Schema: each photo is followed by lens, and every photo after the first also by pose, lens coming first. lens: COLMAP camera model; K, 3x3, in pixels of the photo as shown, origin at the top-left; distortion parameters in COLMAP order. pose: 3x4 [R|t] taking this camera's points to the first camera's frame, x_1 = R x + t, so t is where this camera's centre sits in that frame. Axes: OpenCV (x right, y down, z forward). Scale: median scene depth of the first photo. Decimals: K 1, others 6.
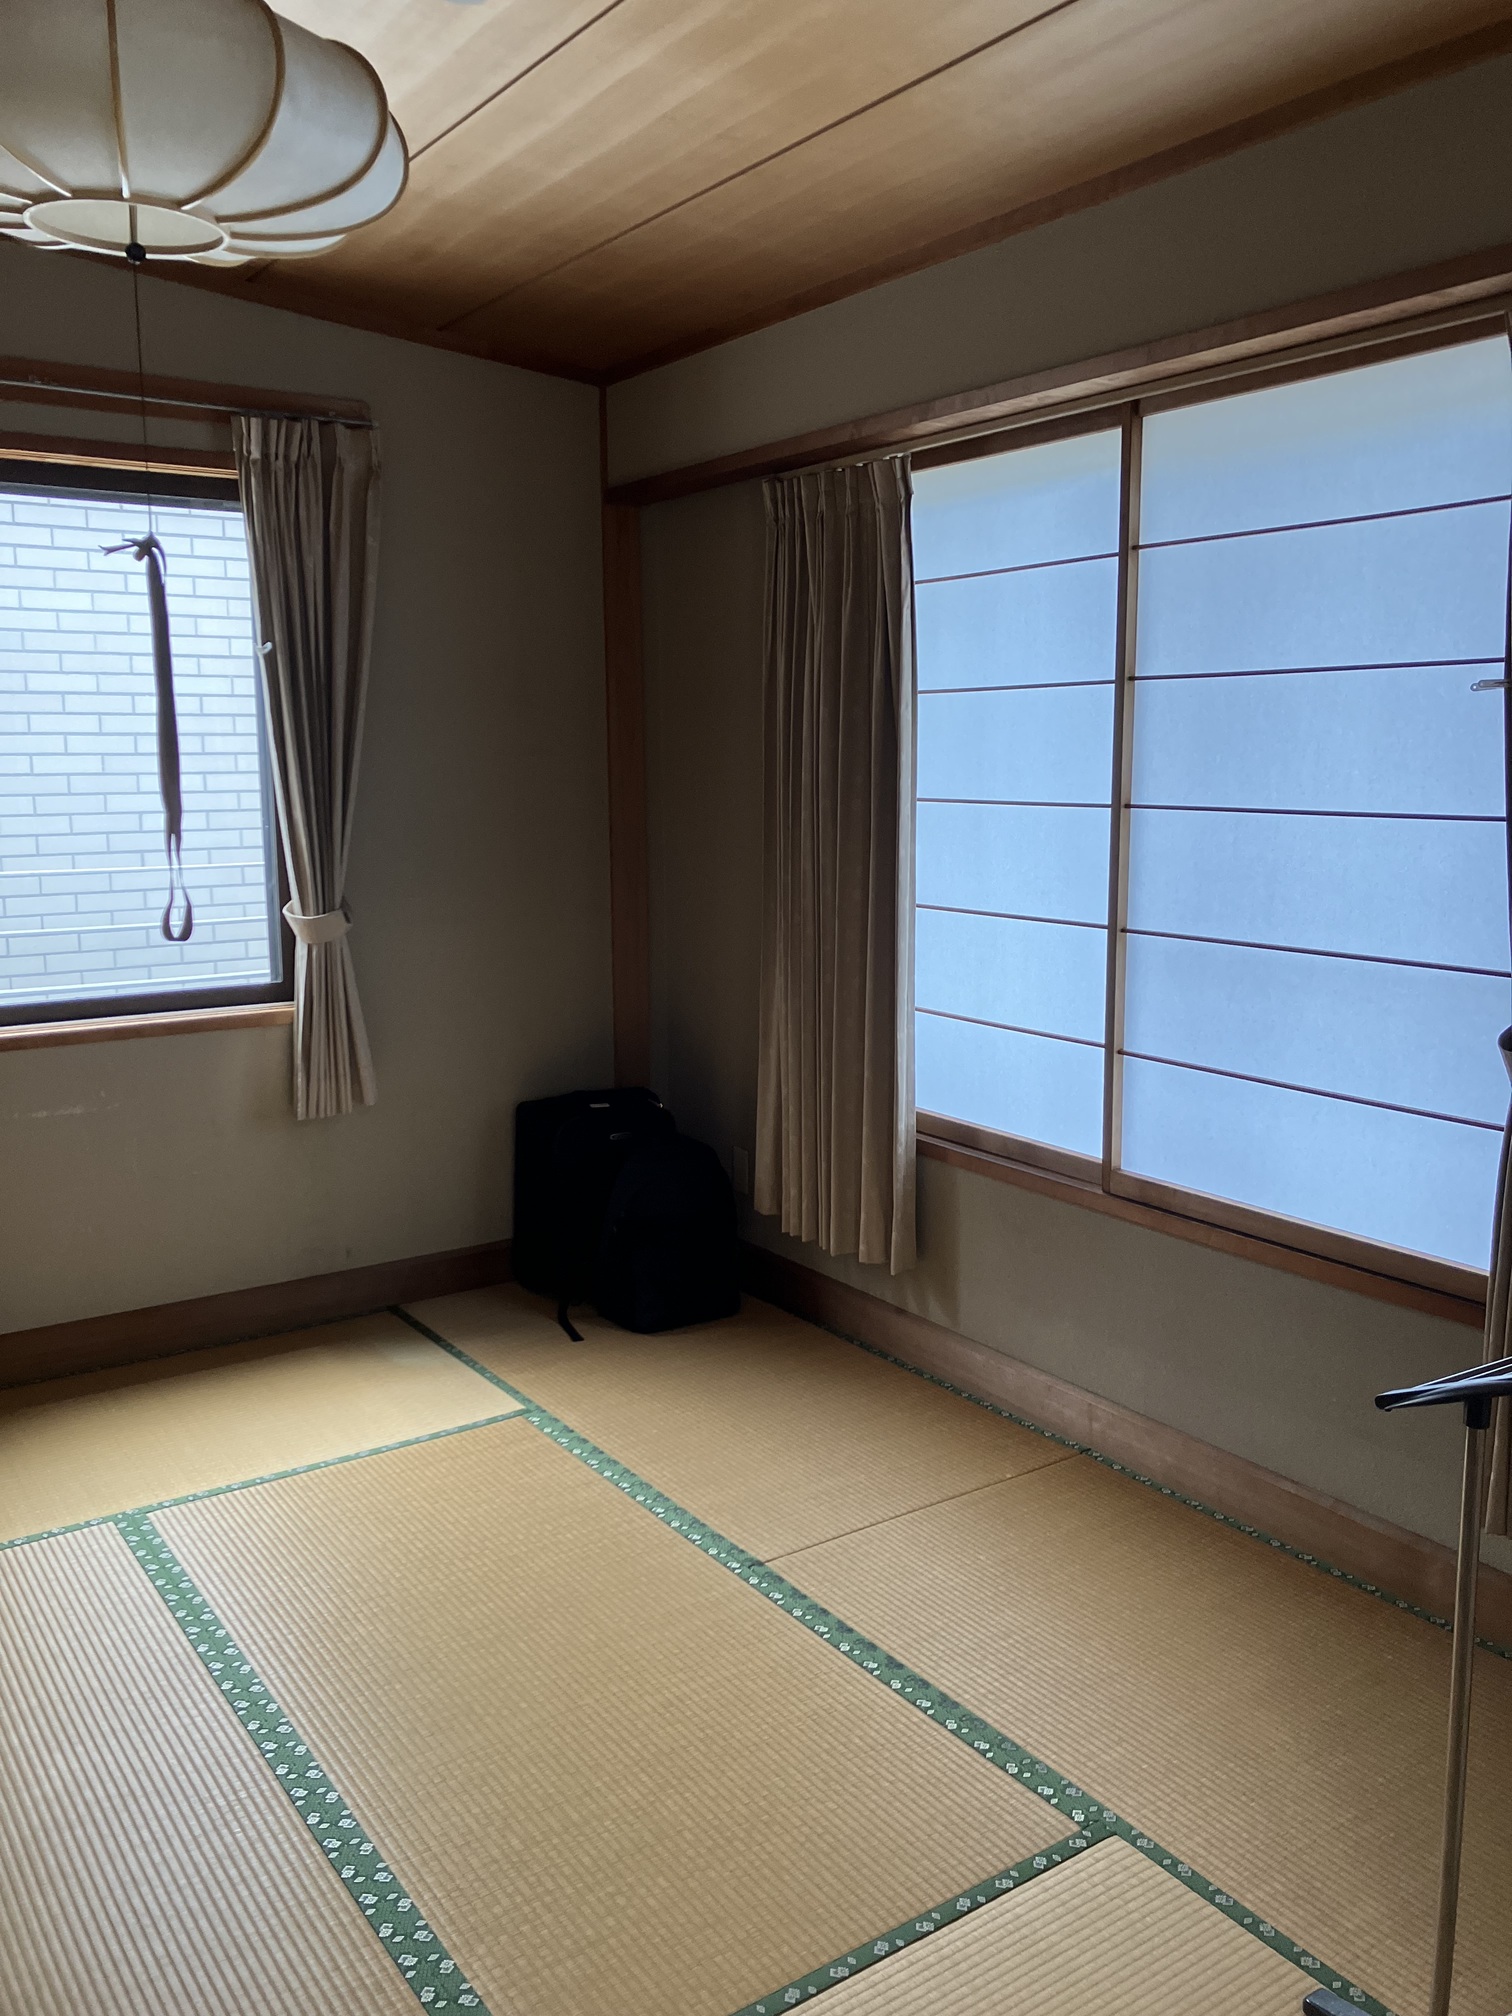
lens RADIAL K [[1658.4, 0, 756.0], [0, 1658.4, 1008.0], [0, 0, 1]] dist [-0.009495, -0.001766]
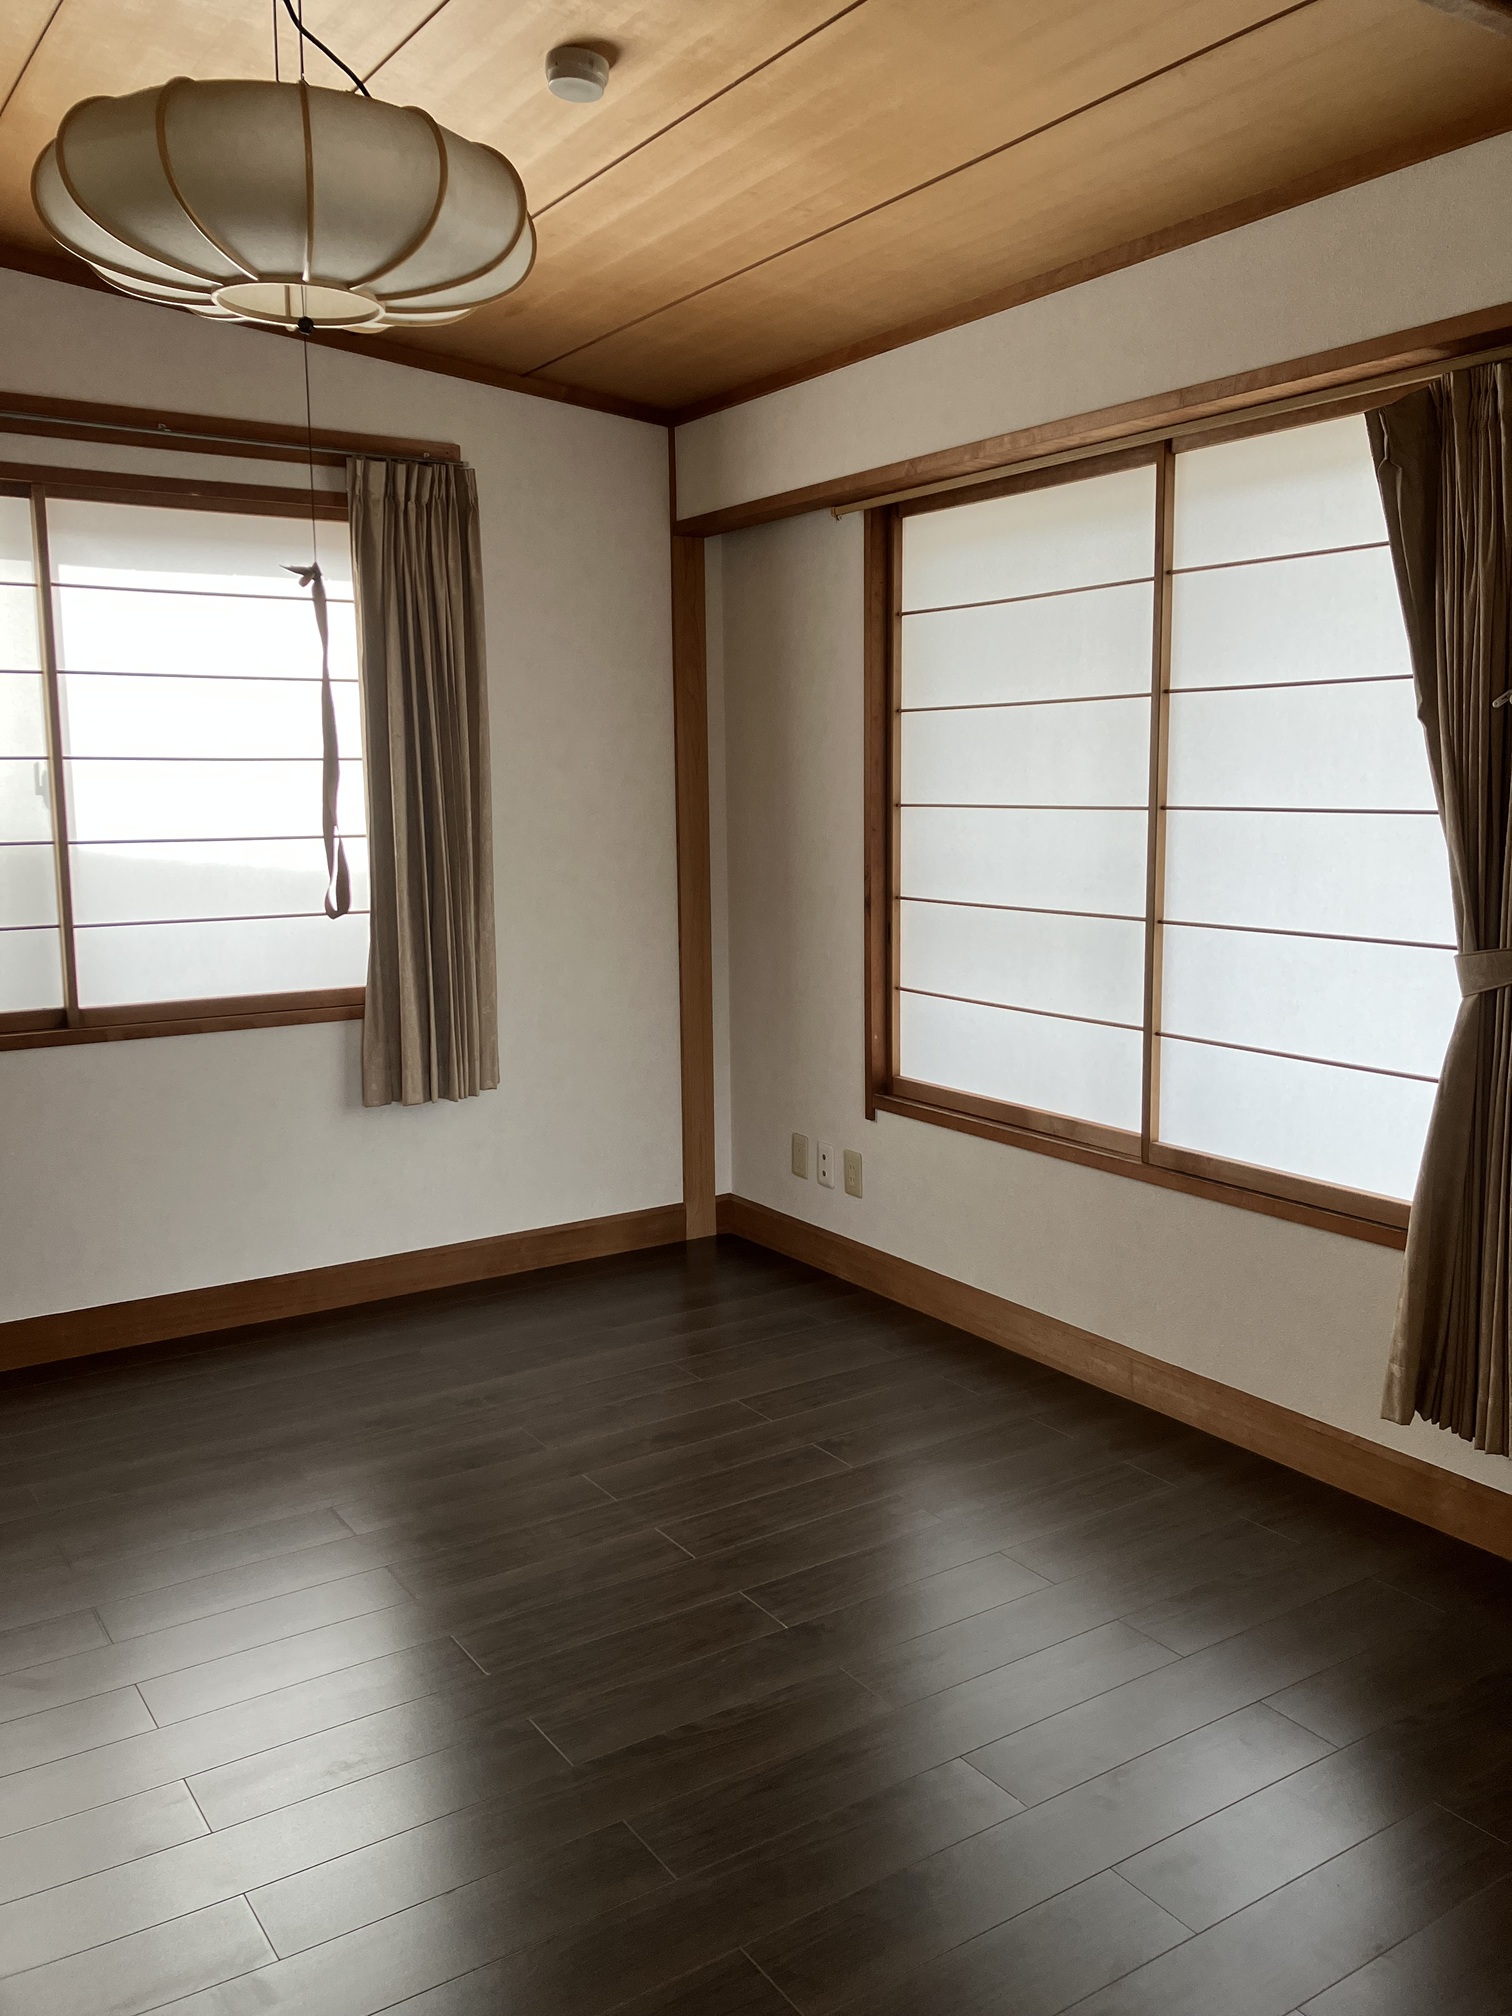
lens RADIAL K [[1638.7, 0, 756.0], [0, 1638.7, 1008.0], [0, 0, 1]] dist [0.004660, 0.004255]
pose [[0.999714, -0.001411, -0.023862, -0.022440], [0.001082, 0.999904, -0.013785, 0.029467], [0.023880, 0.013756, 0.999620, -0.103620]]
